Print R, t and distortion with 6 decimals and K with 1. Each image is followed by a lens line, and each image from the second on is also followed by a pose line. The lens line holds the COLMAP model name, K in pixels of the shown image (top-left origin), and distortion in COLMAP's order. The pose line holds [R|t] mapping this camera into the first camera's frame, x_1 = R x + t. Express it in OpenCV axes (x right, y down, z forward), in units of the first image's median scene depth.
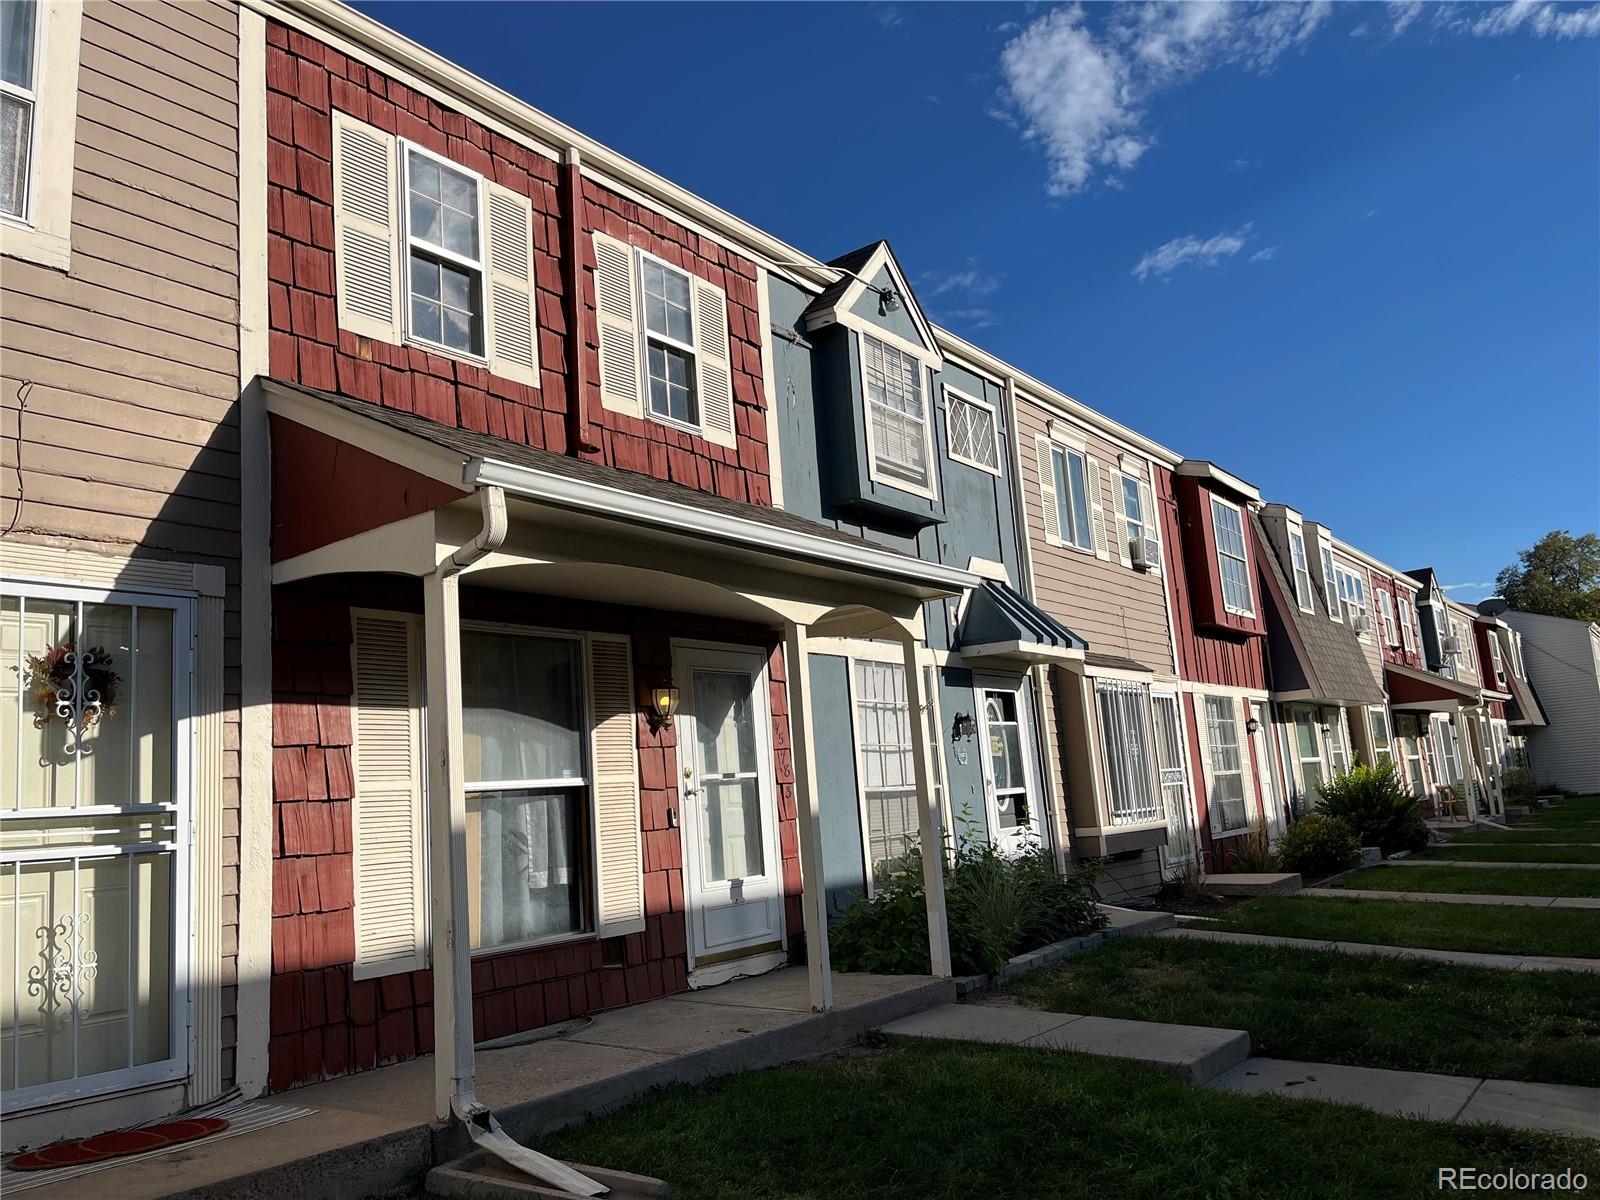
lens RADIAL K [[1218.8, 0, 807.3], [0, 1218.8, 604.3], [0, 0, 1]] dist [0.080052, -0.102613]
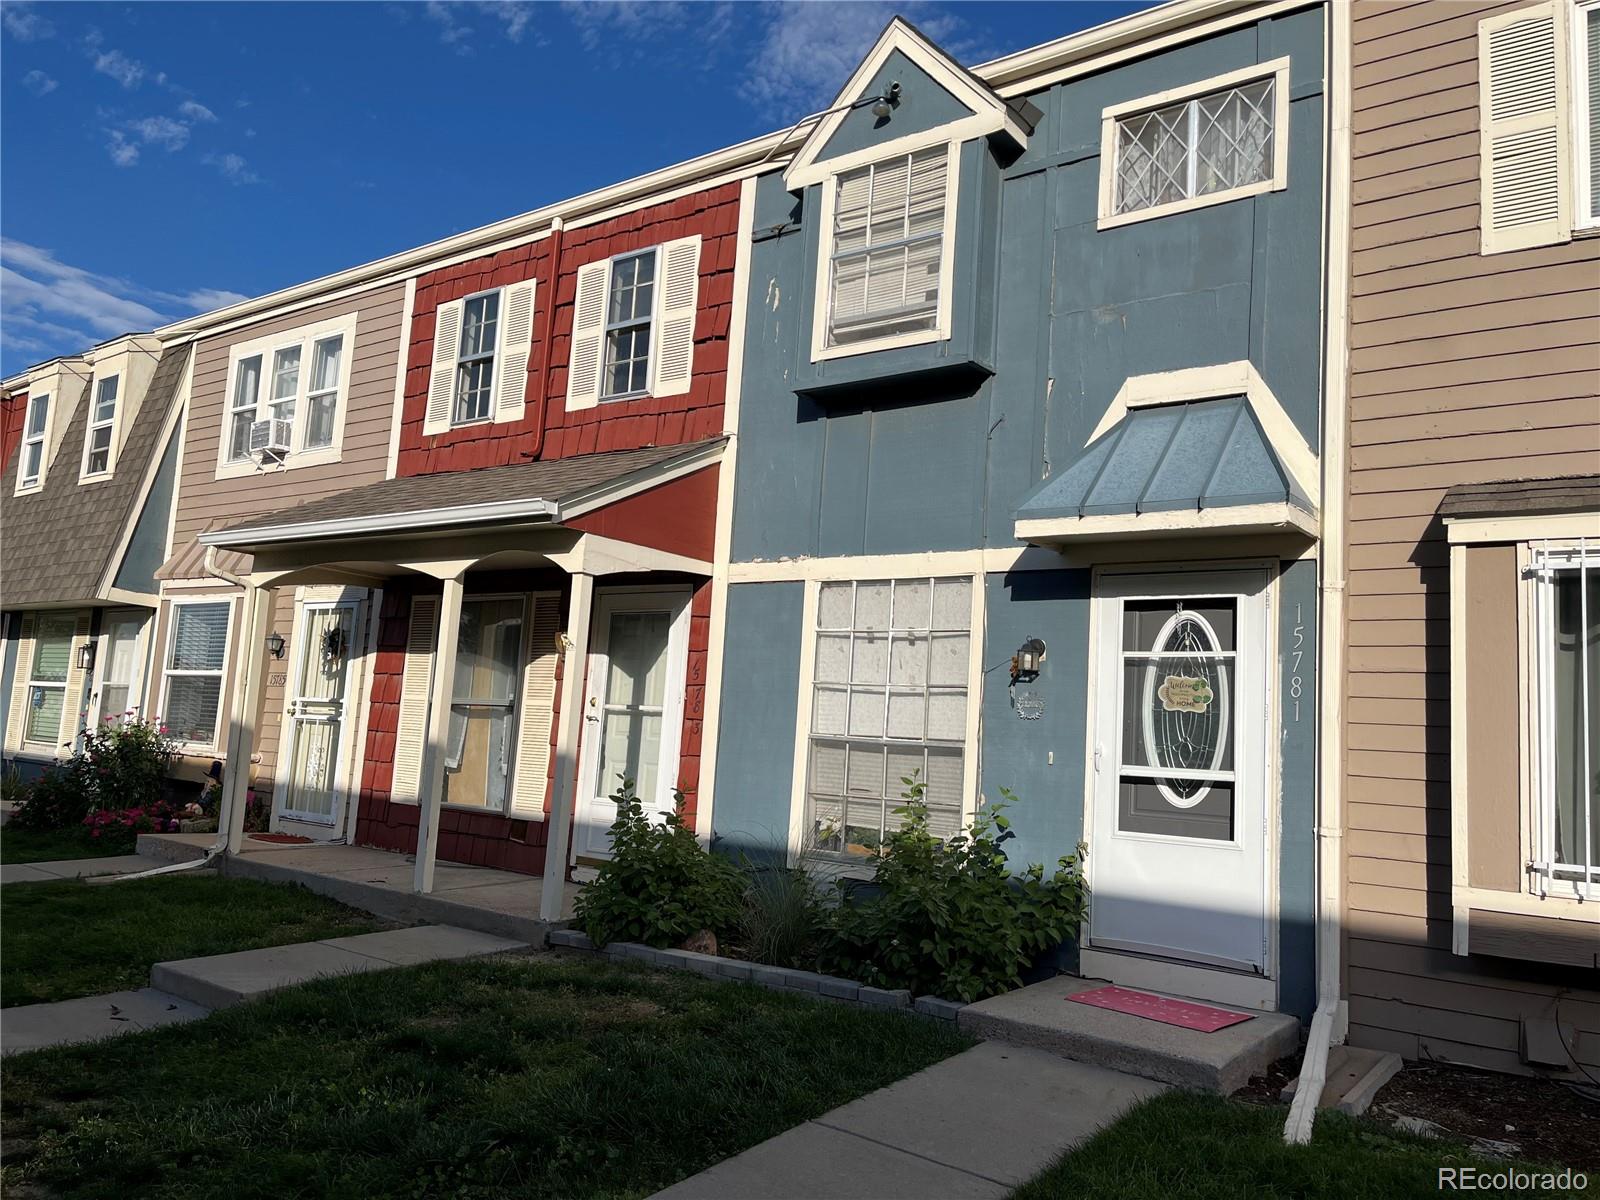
lens RADIAL K [[1218.8, 0, 807.3], [0, 1218.8, 604.3], [0, 0, 1]] dist [0.080052, -0.102613]
pose [[-0.013243, -0.046158, -0.998846, 1.083620], [0.104139, 0.993438, -0.047289, 0.122828], [0.994475, -0.104645, -0.008349, 1.235254]]
